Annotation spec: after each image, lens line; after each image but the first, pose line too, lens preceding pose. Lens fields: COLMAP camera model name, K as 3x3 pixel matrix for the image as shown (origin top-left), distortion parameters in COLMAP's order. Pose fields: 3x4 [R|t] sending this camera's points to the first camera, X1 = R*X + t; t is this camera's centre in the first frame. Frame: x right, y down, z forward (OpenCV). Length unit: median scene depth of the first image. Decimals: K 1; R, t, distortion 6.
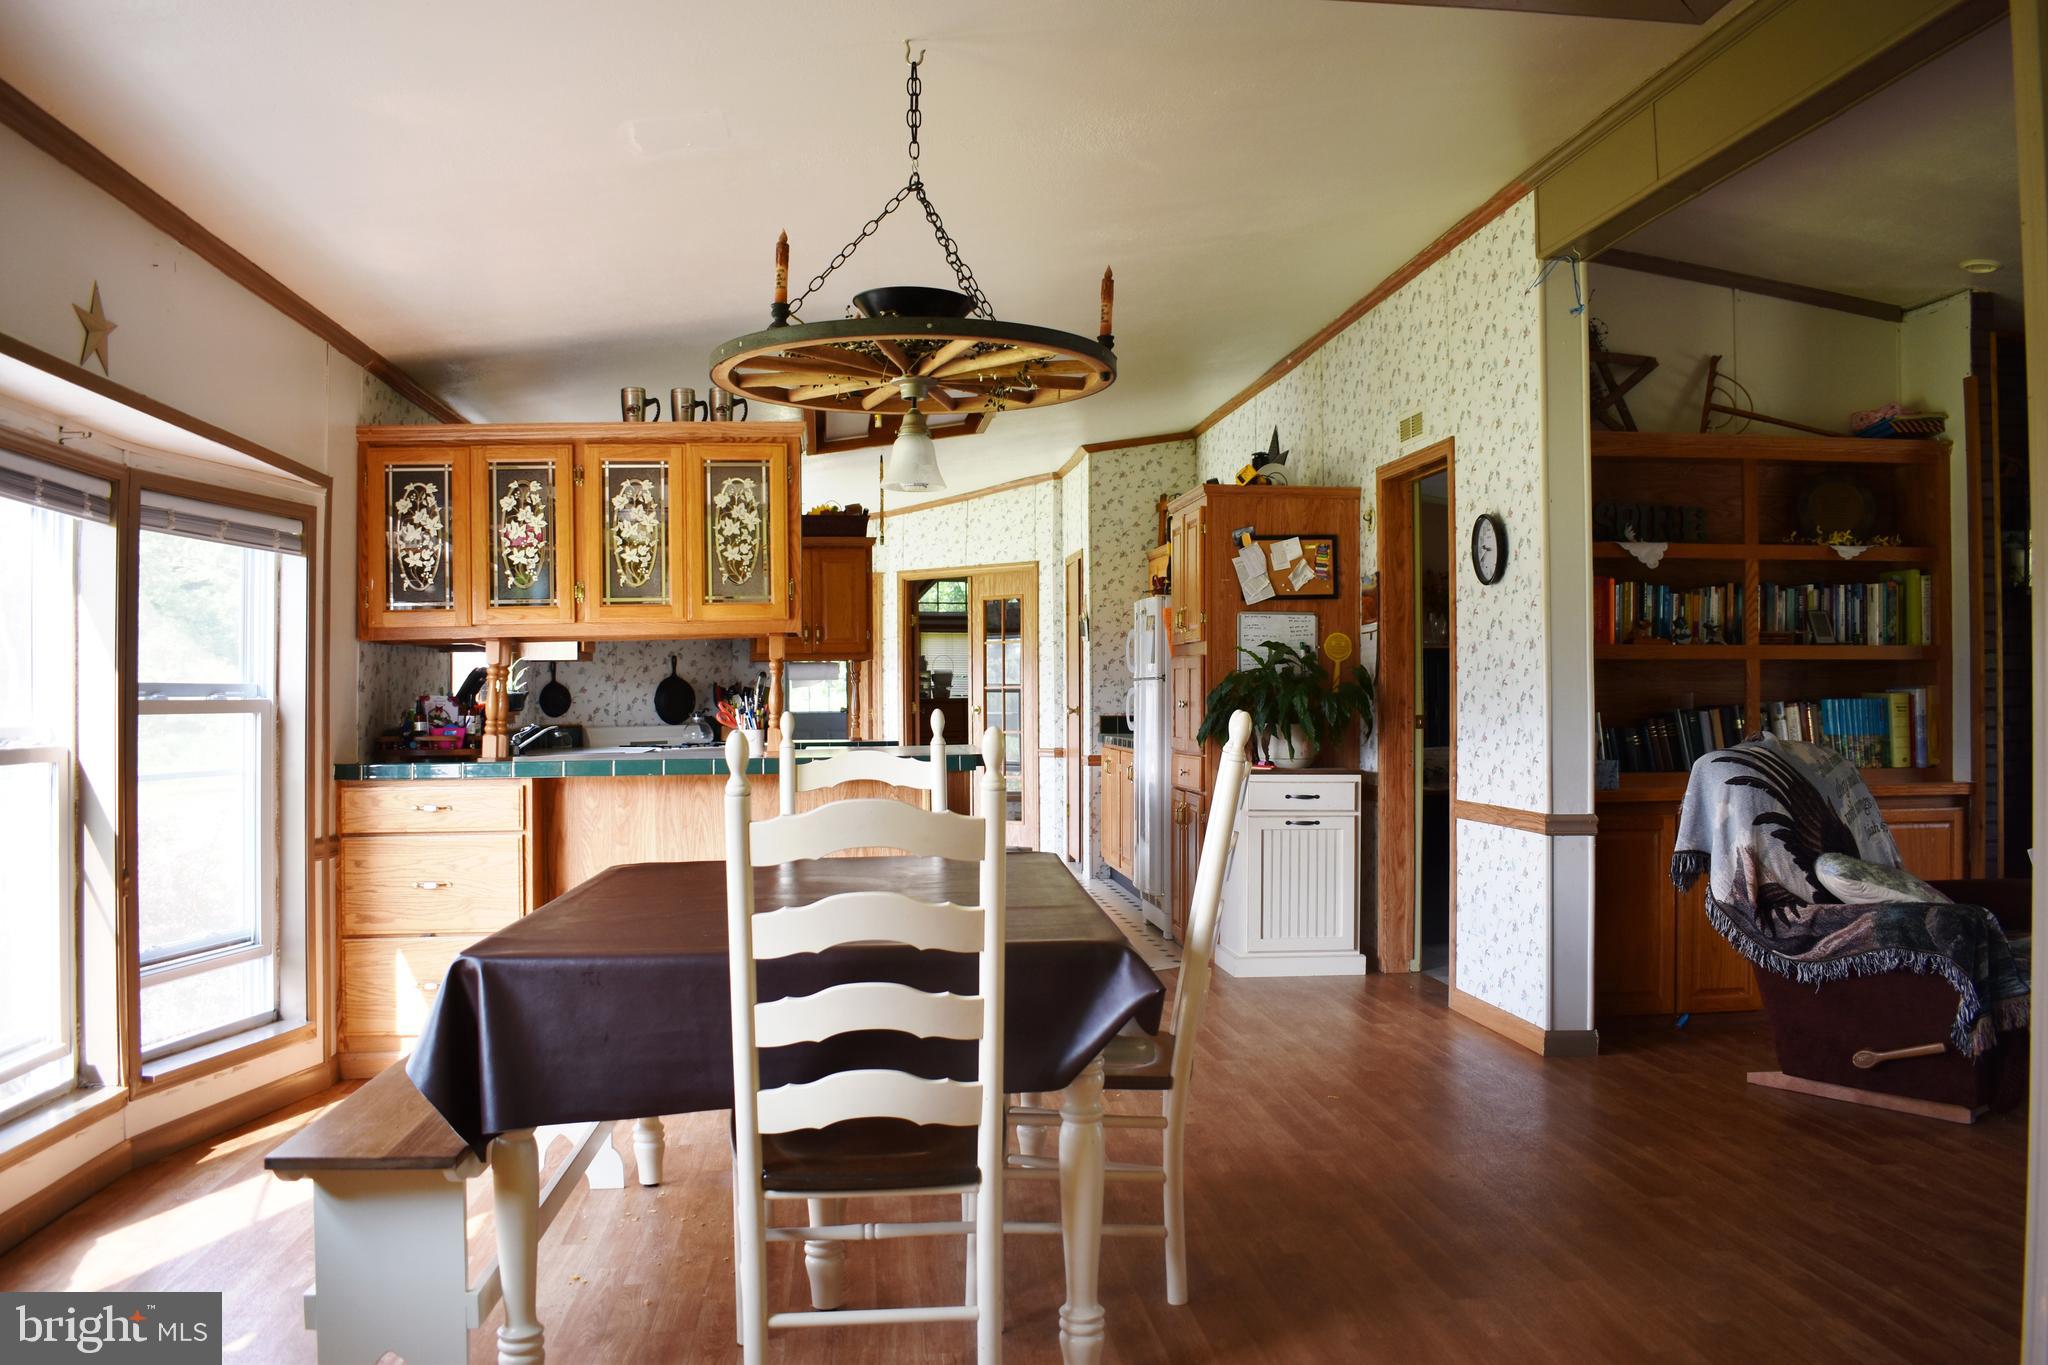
lens RADIAL K [[1623.2, 0, 1025.9], [0, 1623.2, 684.1], [0, 0, 1]] dist [-0.081522, 0.007202]
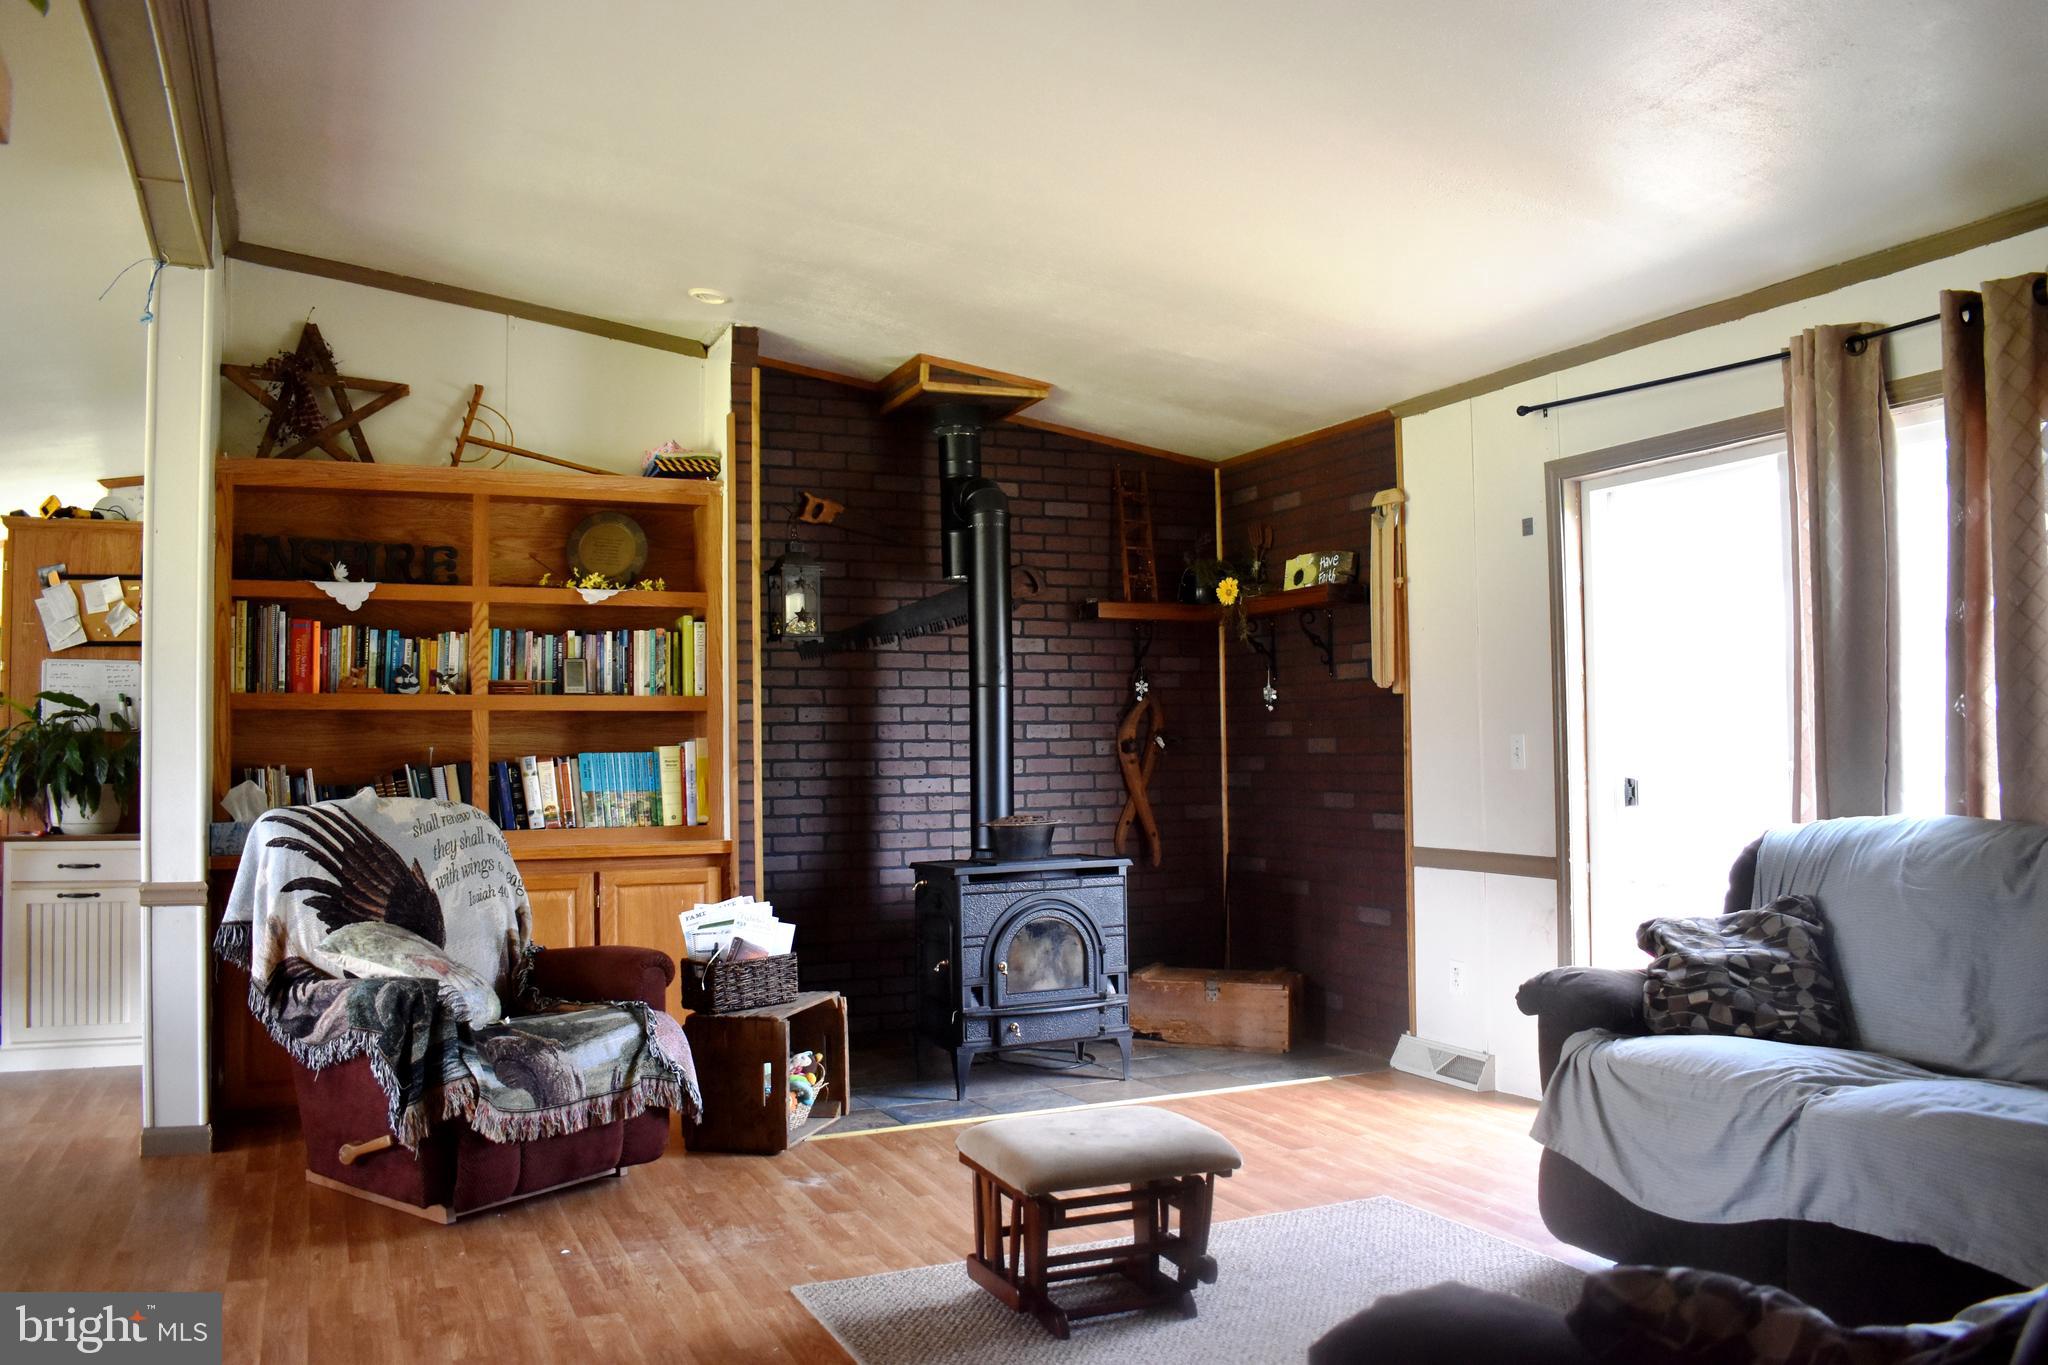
lens RADIAL K [[1623.2, 0, 1016.8], [0, 1623.2, 688.8], [0, 0, 1]] dist [-0.081522, 0.007202]
pose [[0.955487, 0.005193, 0.294989, 0.464941], [0.005968, 0.999300, -0.036923, 0.008075], [-0.294974, 0.037040, 0.954787, 0.018793]]
